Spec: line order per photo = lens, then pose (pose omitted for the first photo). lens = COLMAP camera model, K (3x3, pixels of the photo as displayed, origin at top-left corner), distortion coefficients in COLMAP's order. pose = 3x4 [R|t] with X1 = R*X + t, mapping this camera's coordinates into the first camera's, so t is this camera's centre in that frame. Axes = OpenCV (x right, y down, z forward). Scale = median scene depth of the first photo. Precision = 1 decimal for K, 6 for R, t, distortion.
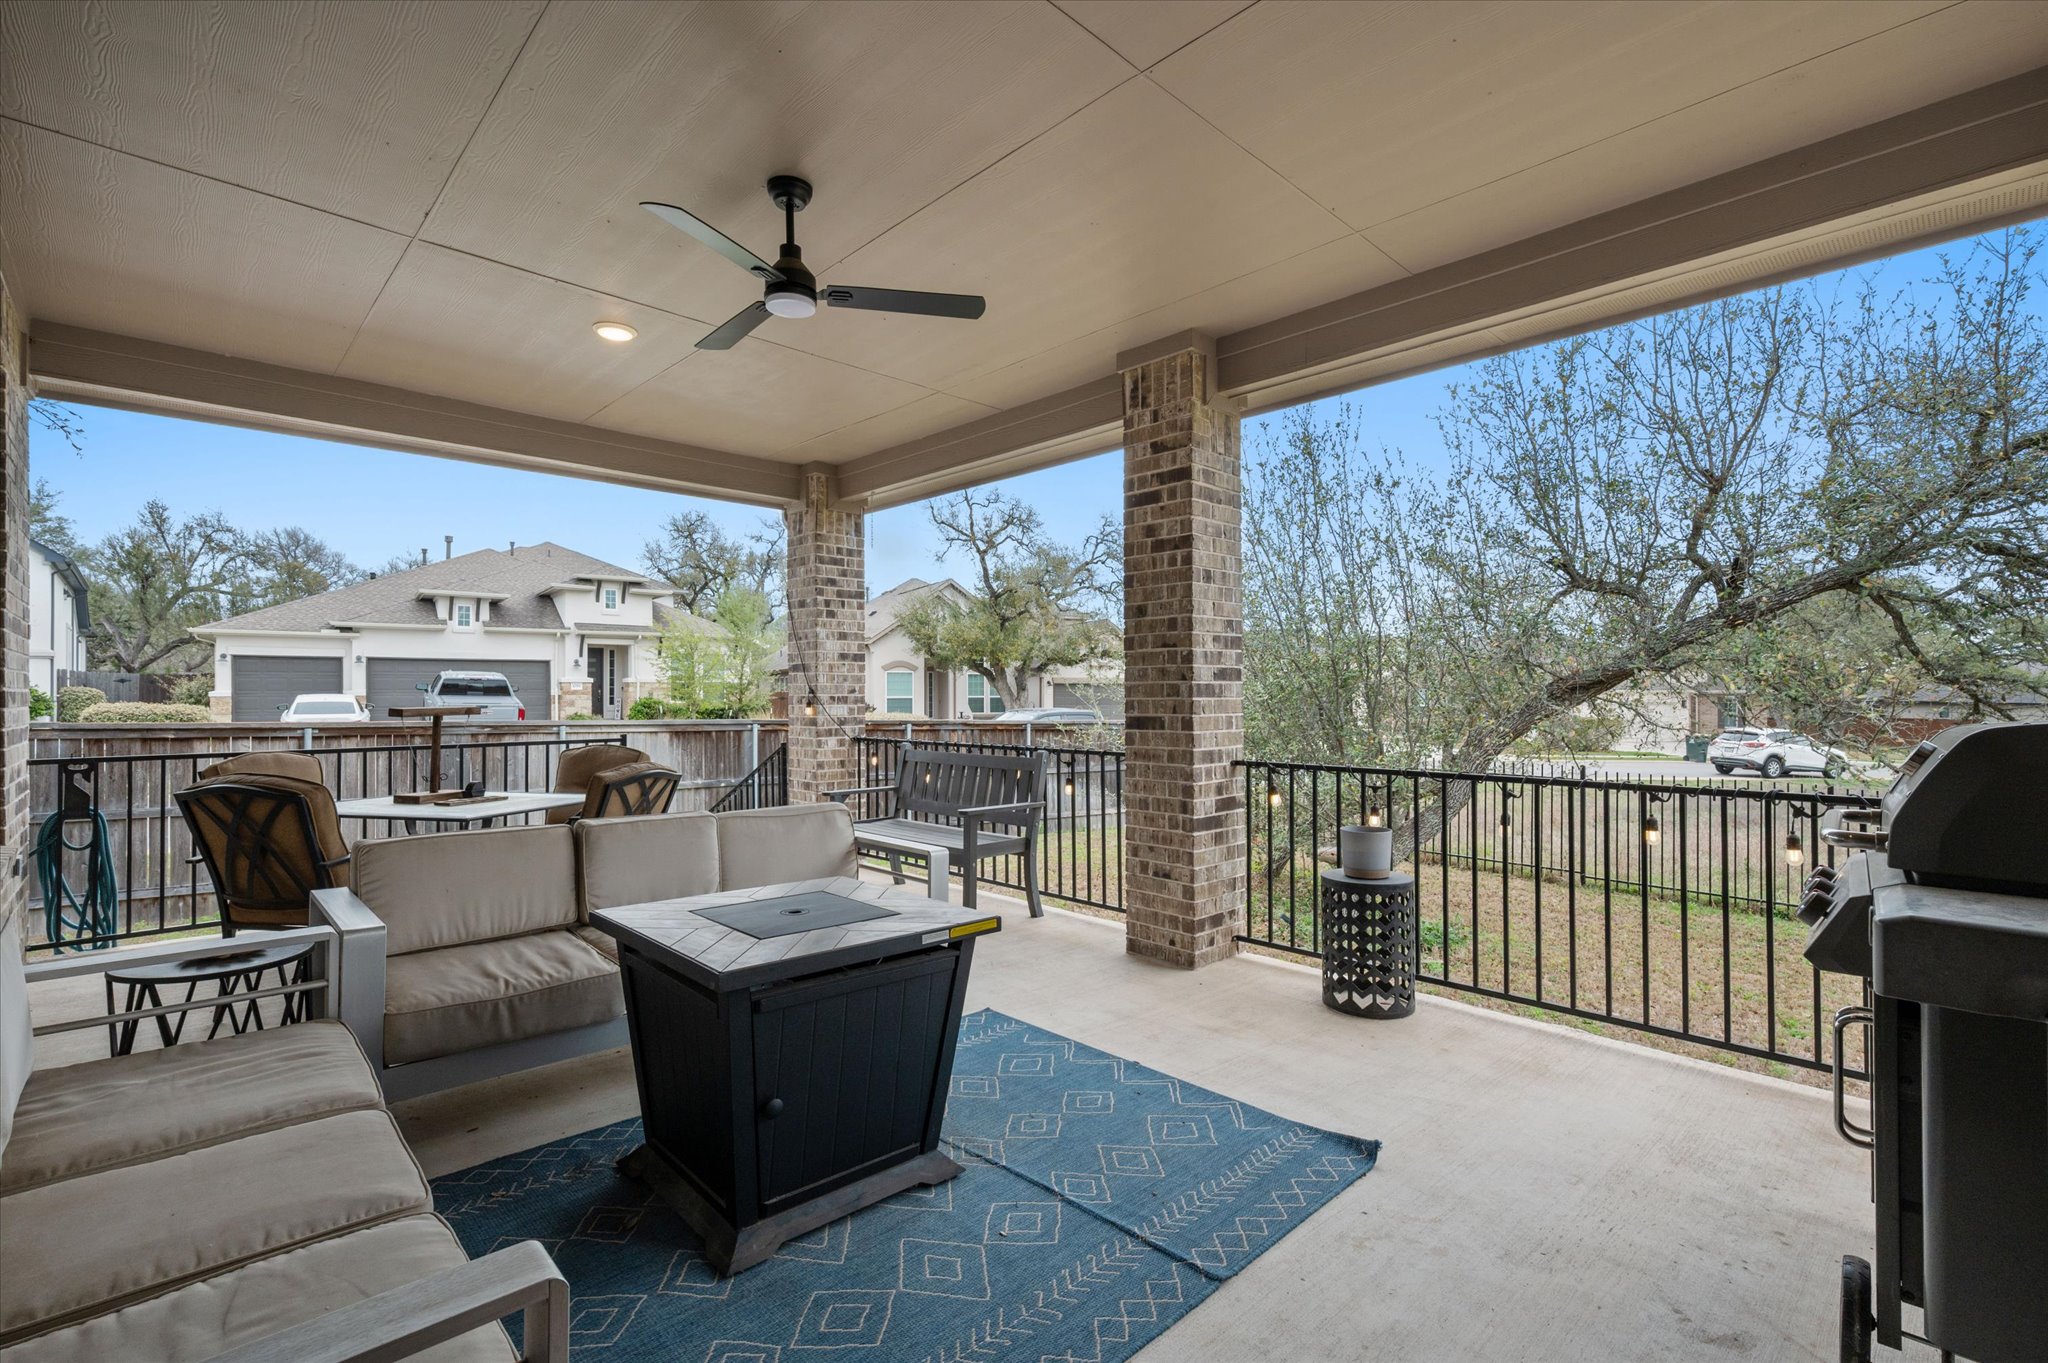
lens RADIAL K [[923.0, 0, 1023.7], [0, 923.0, 686.5], [0, 0, 1]] dist [-0.000109, -0.000001]
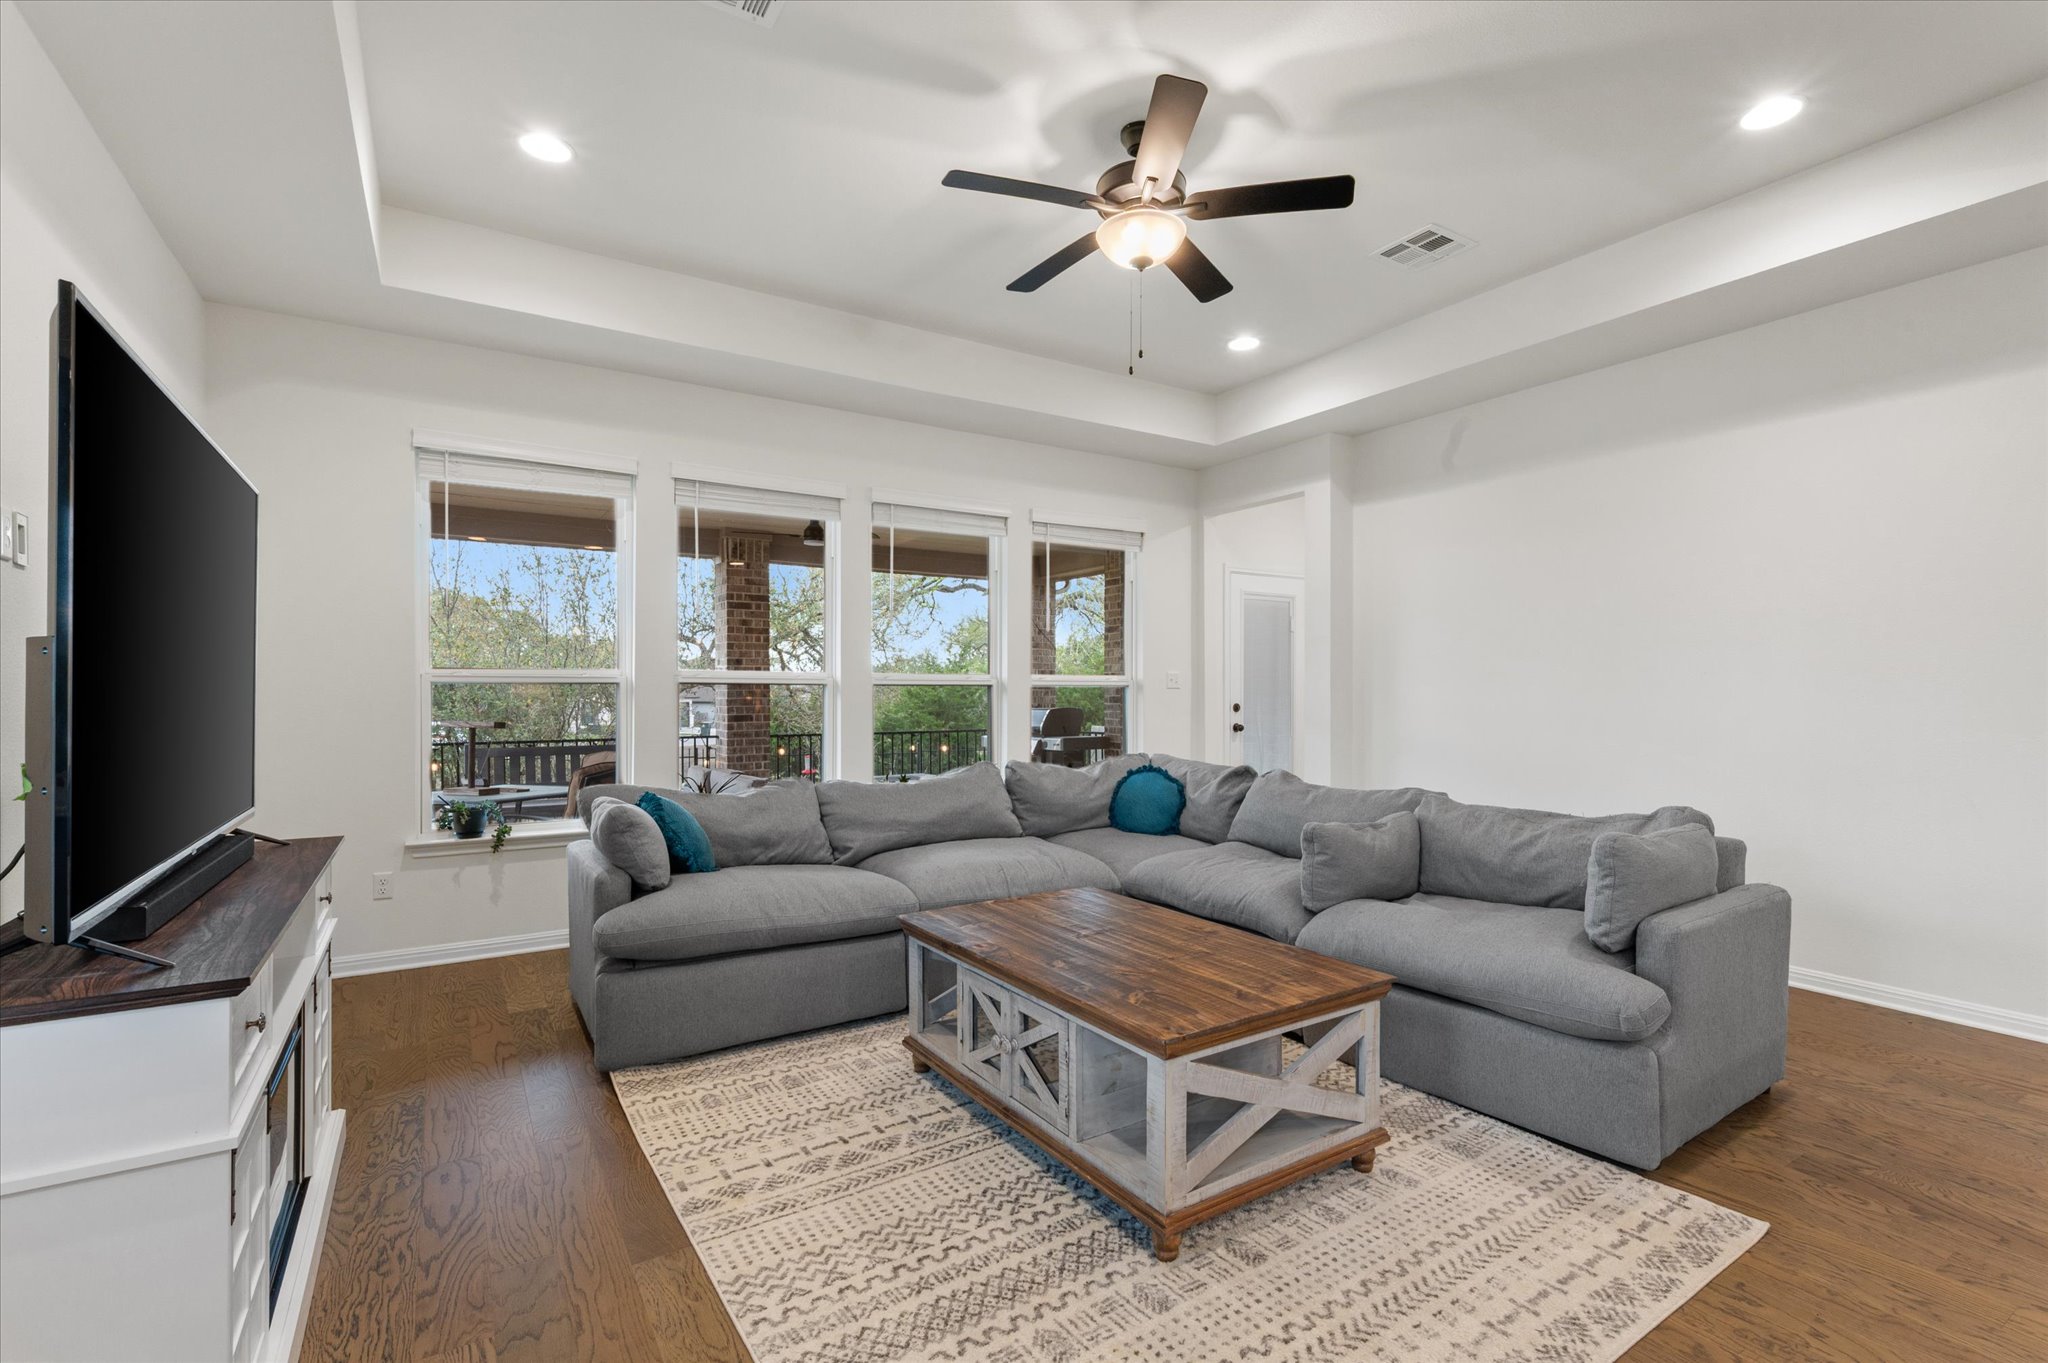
lens RADIAL K [[923.0, 0, 1026.0], [0, 923.0, 685.4], [0, 0, 1]] dist [-0.000109, -0.000001]
pose [[0.188240, 0.005132, 0.982110, -1.728445], [-0.007632, 0.999964, -0.003763, -0.028971], [-0.982093, -0.006787, 0.188272, 0.021732]]
